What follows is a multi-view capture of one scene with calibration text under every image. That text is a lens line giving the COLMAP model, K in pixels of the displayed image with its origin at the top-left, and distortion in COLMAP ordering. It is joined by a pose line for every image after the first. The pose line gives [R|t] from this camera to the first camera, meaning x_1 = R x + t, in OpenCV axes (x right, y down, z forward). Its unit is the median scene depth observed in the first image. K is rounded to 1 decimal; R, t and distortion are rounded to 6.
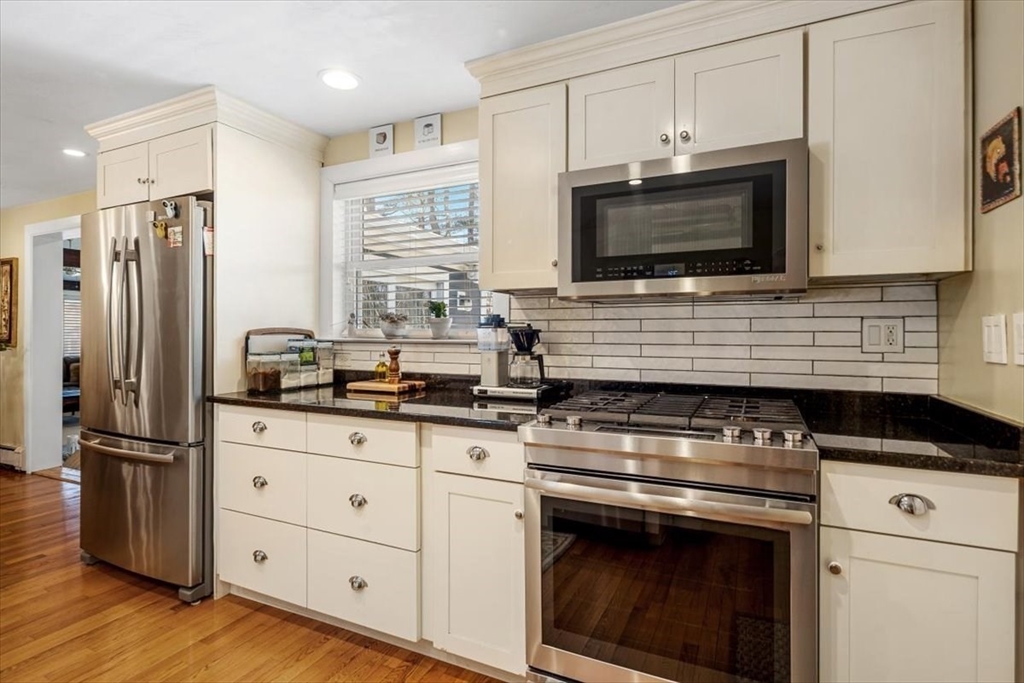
lens RADIAL K [[501.6, 0, 513.5], [0, 501.6, 333.3], [0, 0, 1]] dist [0.000119, -0.000083]
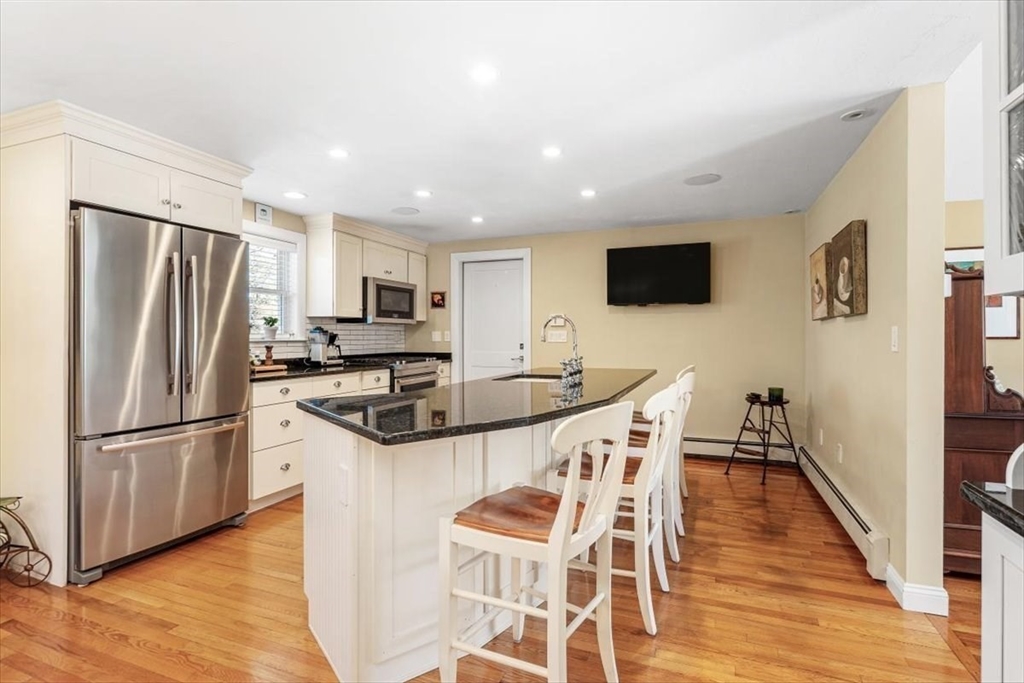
lens RADIAL K [[496.6, 0, 525.5], [0, 496.6, 336.0], [0, 0, 1]] dist [-0.000442, -0.000085]
pose [[-0.084303, -0.001017, 0.996440, -2.287441], [0.001988, 0.999997, 0.001189, 0.000646], [-0.996438, 0.002081, -0.084301, 0.338158]]
